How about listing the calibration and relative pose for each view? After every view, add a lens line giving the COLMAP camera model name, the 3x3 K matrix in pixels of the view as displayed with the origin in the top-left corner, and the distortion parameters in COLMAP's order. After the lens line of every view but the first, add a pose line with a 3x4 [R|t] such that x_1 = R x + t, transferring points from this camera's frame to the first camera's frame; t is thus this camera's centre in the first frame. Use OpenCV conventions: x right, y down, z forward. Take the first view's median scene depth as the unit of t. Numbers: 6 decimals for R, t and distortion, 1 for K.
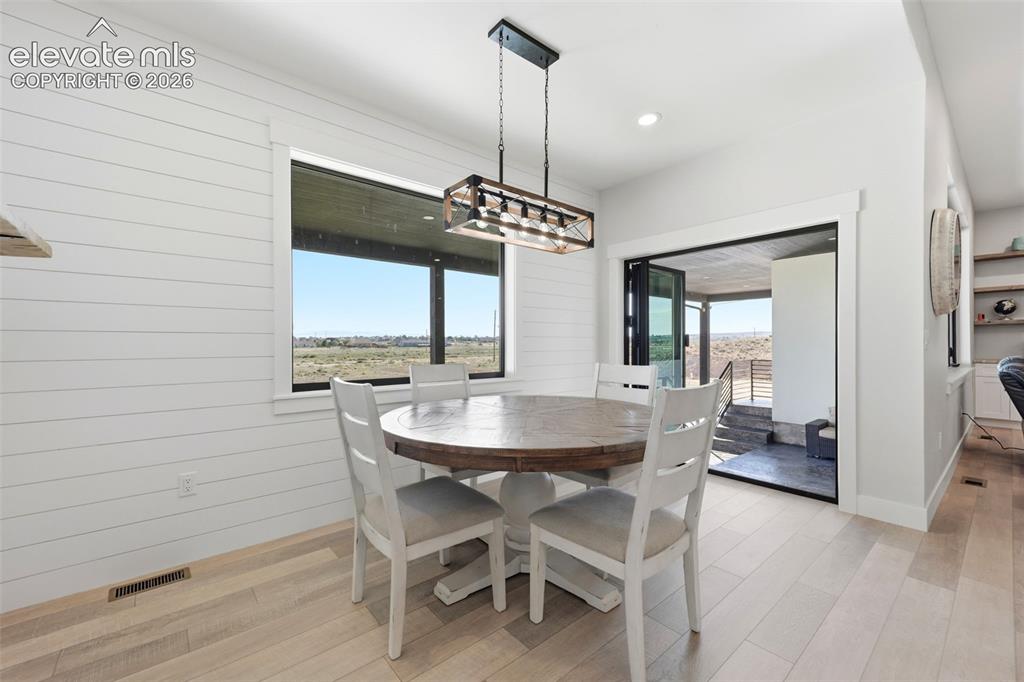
lens RADIAL K [[412.6, 0, 508.6], [0, 412.6, 341.4], [0, 0, 1]] dist [0.016364, -0.003080]
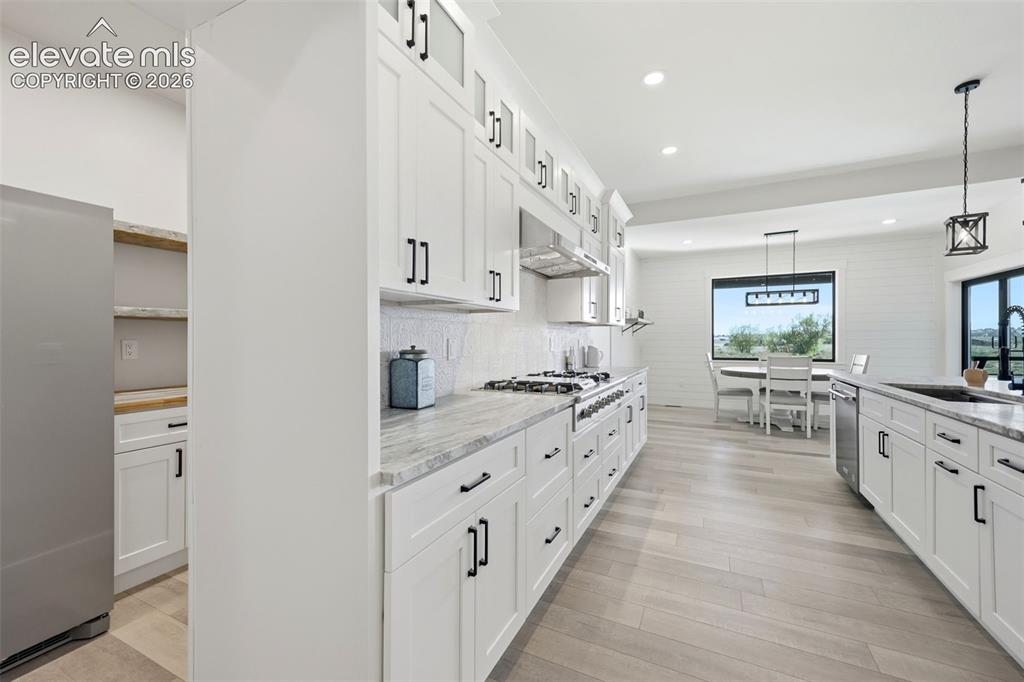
lens RADIAL K [[412.6, 0, 504.4], [0, 412.6, 342.5], [0, 0, 1]] dist [0.016364, -0.003080]
pose [[0.391014, 0.007374, -0.920355, 0.451165], [0.004679, 0.999939, 0.009999, -0.009773], [0.920373, -0.008217, 0.390955, -0.398585]]
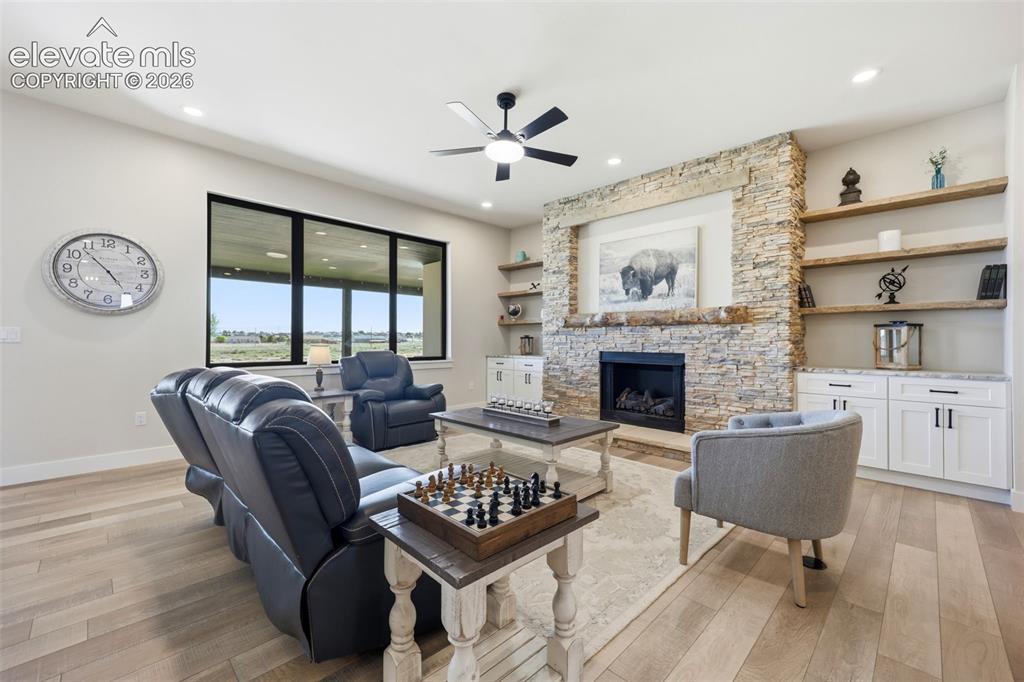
lens RADIAL K [[412.6, 0, 514.6], [0, 412.6, 338.4], [0, 0, 1]] dist [0.016364, -0.003080]
pose [[0.996353, 0.006594, 0.085072, 0.692745], [-0.006637, 0.999978, 0.000212, -0.001738], [-0.085069, -0.000776, 0.996375, -0.092912]]
